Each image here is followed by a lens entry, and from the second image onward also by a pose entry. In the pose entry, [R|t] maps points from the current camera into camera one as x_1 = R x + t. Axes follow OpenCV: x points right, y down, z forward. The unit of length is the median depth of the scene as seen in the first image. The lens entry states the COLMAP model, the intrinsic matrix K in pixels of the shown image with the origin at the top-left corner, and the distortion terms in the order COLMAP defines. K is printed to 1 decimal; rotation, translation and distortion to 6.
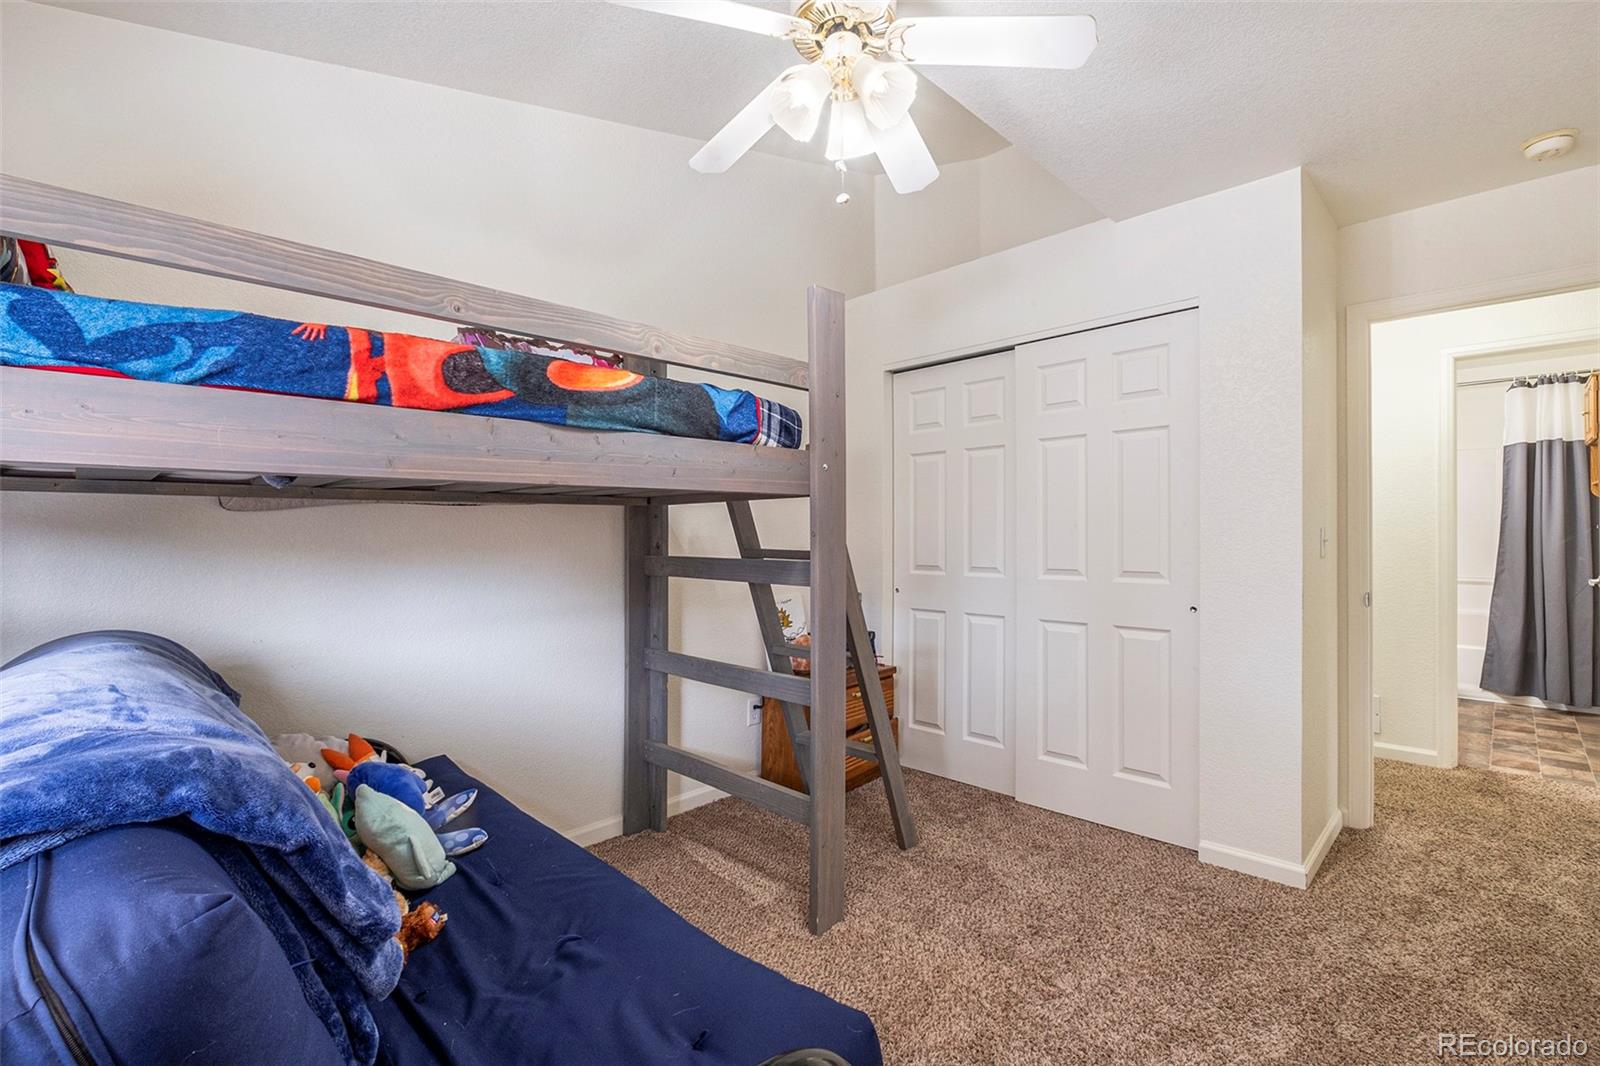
lens RADIAL K [[713.2, 0, 803.4], [0, 713.2, 541.0], [0, 0, 1]] dist [-0.001929, -0.000860]
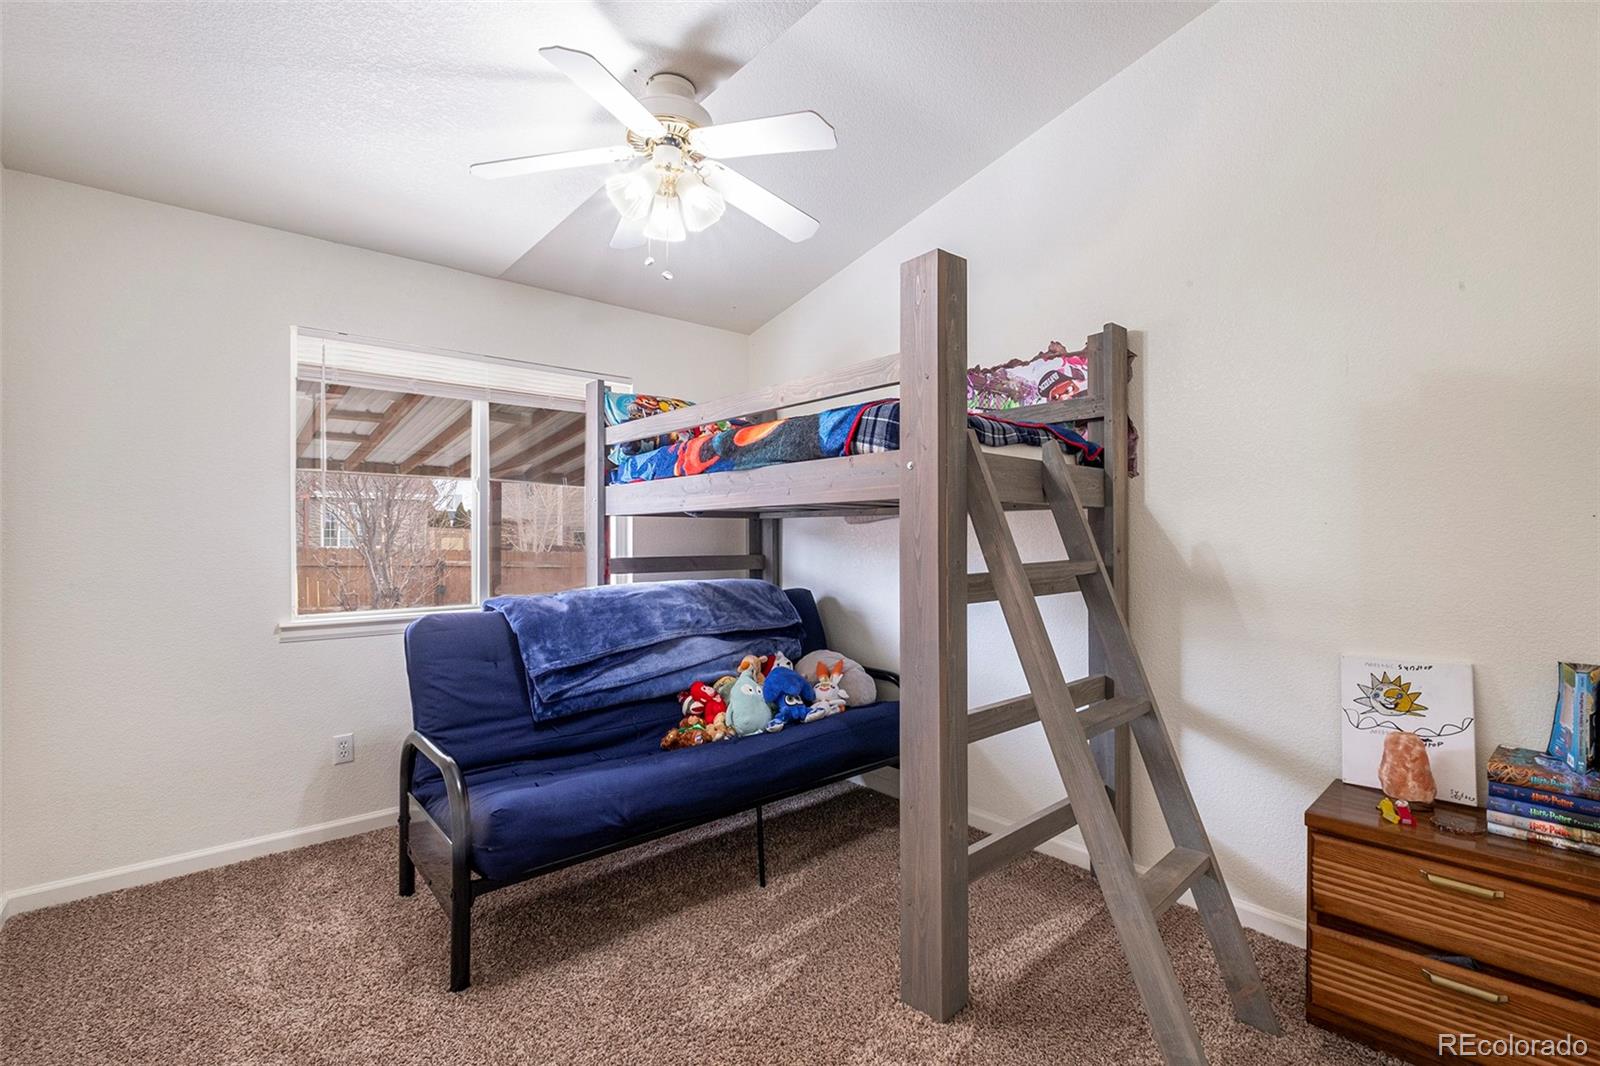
lens RADIAL K [[713.2, 0, 803.4], [0, 713.2, 541.0], [0, 0, 1]] dist [-0.001929, -0.000860]
pose [[-0.053081, 0.013654, -0.998497, 1.027027], [-0.007175, 0.999875, 0.014054, -0.024894], [0.998564, 0.007910, -0.052976, 1.030268]]
